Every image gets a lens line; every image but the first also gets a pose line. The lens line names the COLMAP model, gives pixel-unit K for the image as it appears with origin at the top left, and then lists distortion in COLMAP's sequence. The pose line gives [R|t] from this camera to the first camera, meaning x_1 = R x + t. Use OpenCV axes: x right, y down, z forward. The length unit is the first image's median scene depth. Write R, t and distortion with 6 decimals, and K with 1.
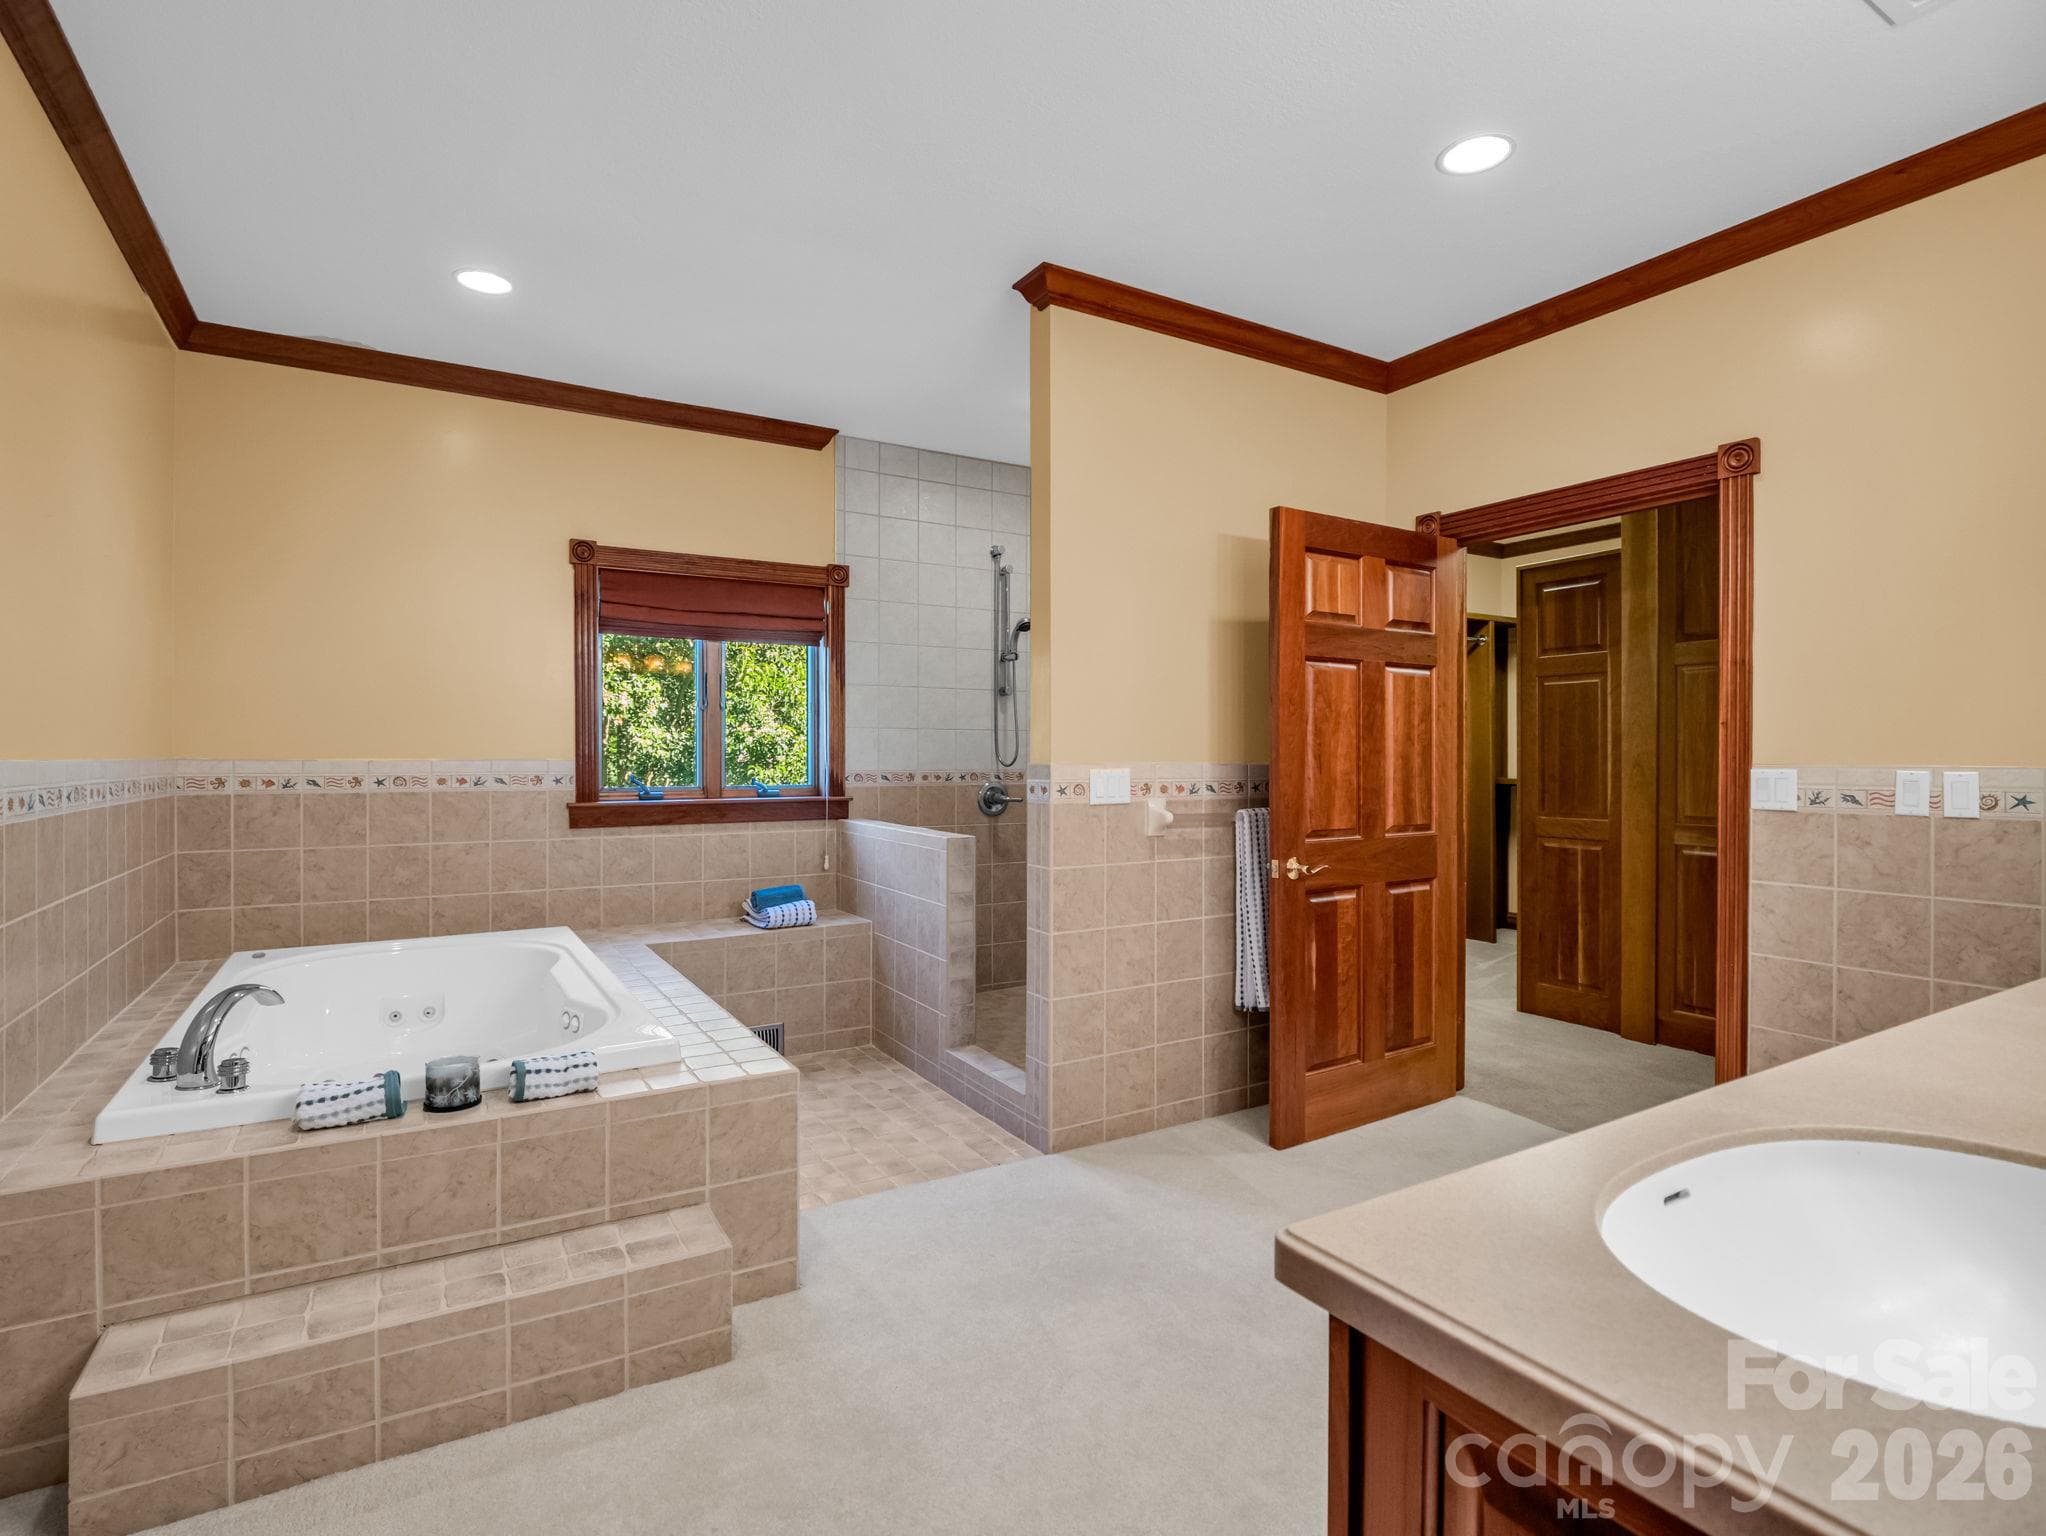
lens RADIAL K [[1019.4, 0, 1016.4], [0, 1019.4, 761.9], [0, 0, 1]] dist [0.006145, -0.004557]
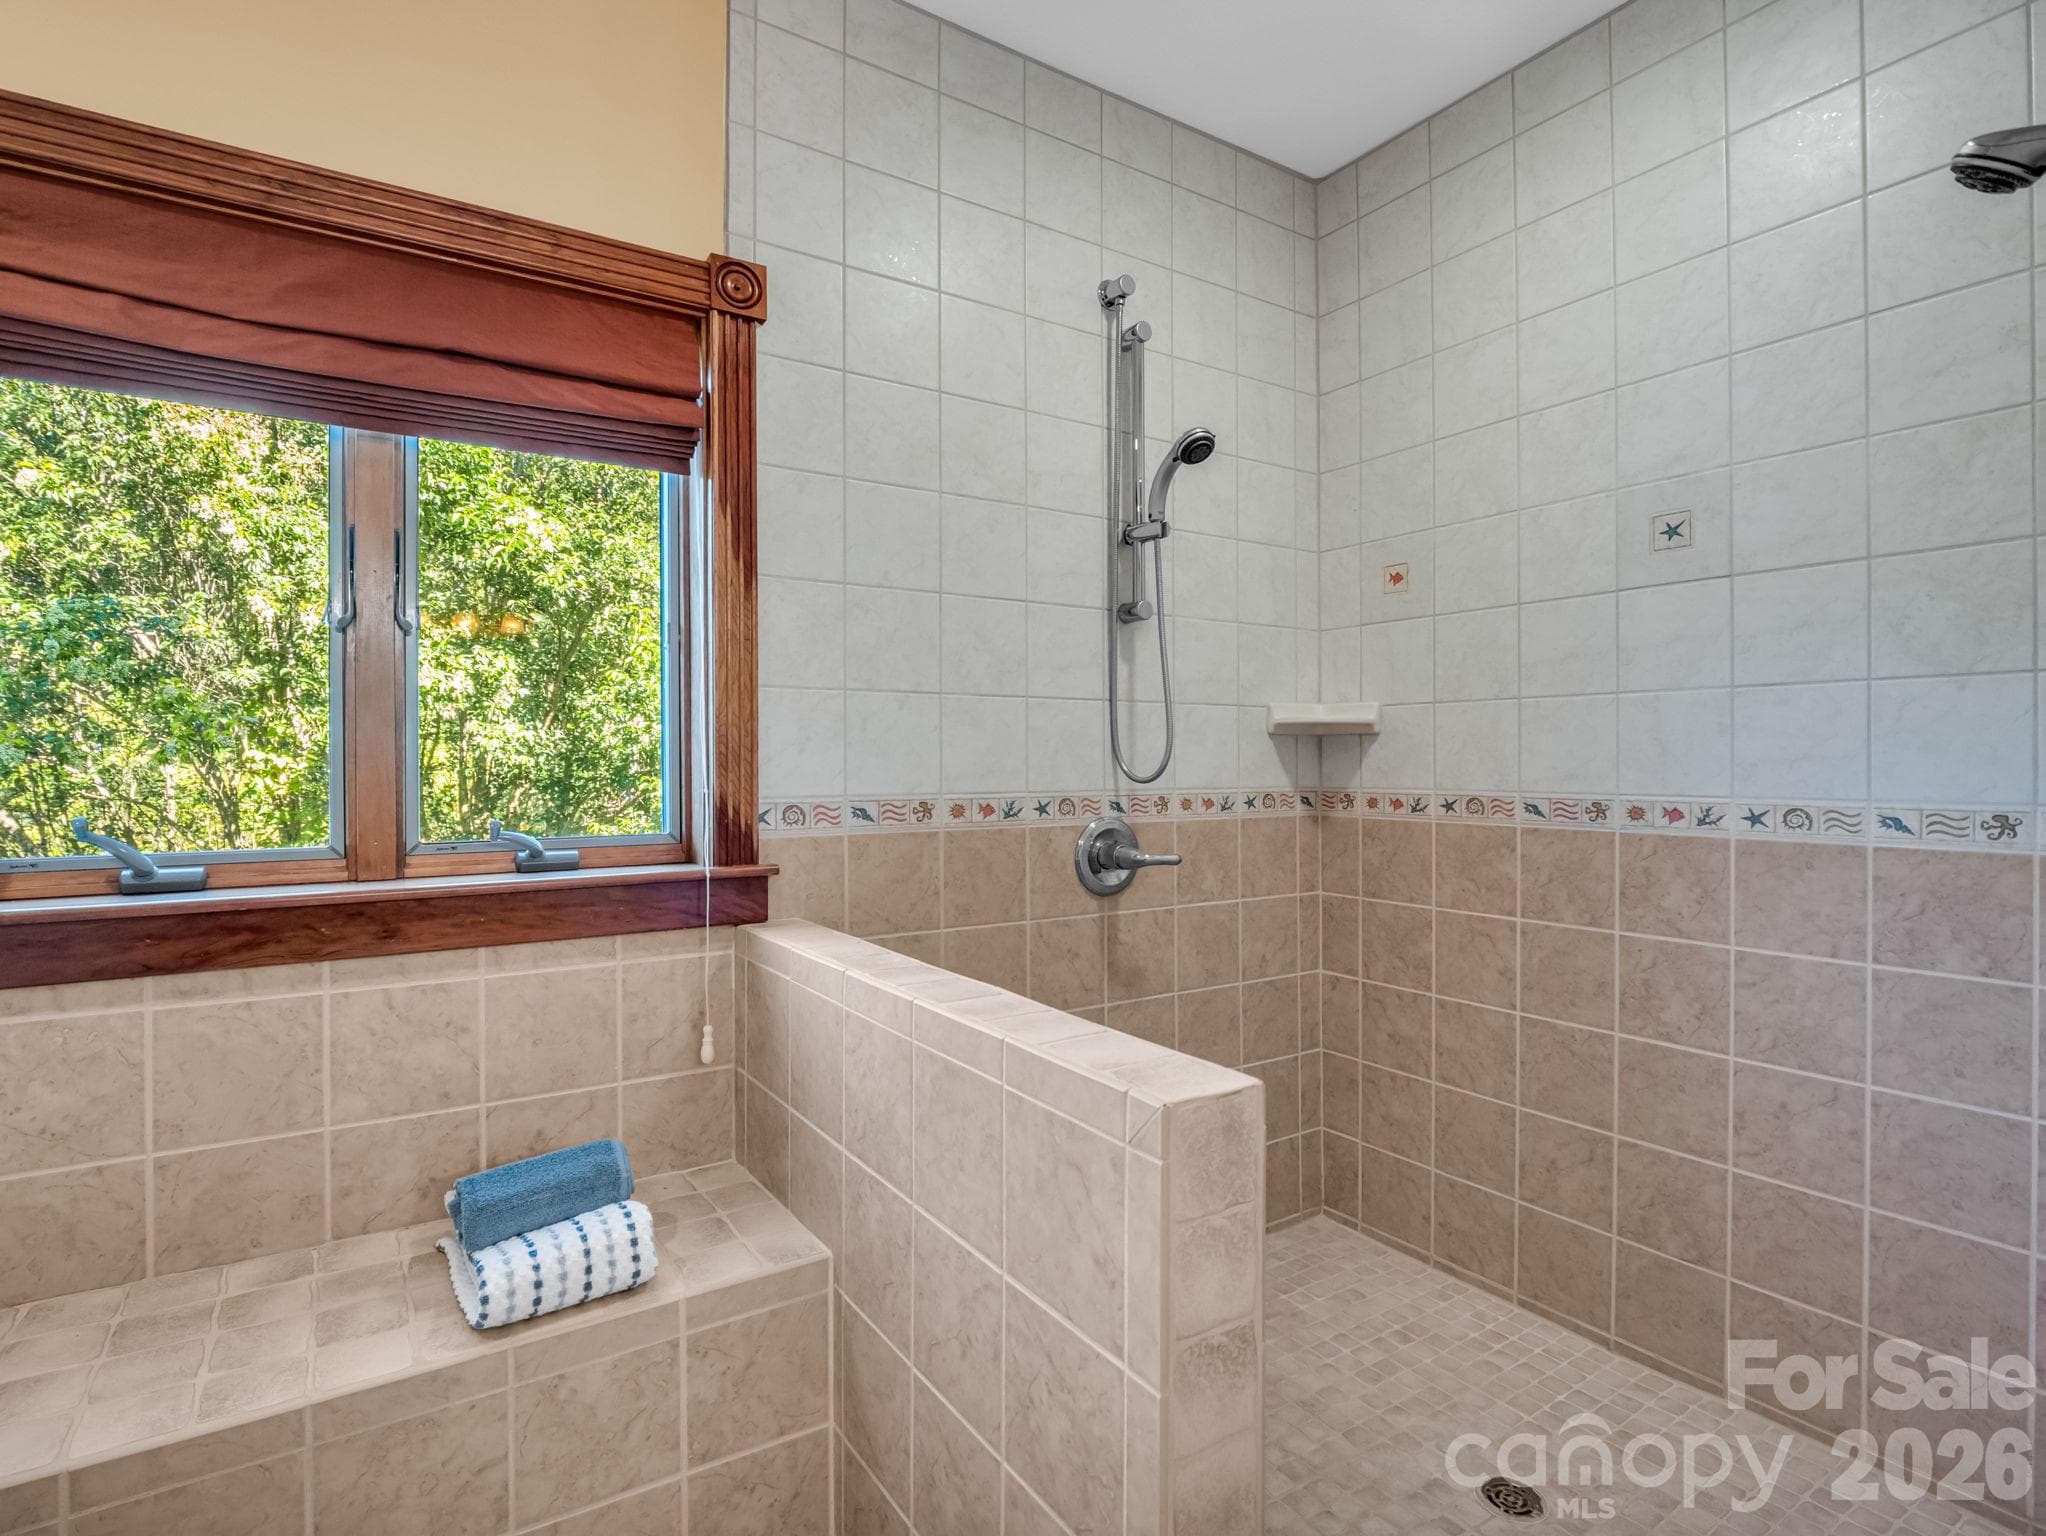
lens RADIAL K [[1019.4, 0, 1036.7], [0, 1019.4, 771.8], [0, 0, 1]] dist [0.006145, -0.004557]
pose [[0.997841, -0.003509, 0.065583, -0.081953], [0.003353, 0.999991, 0.002489, -0.001468], [-0.065592, -0.002264, 0.997844, 0.563721]]
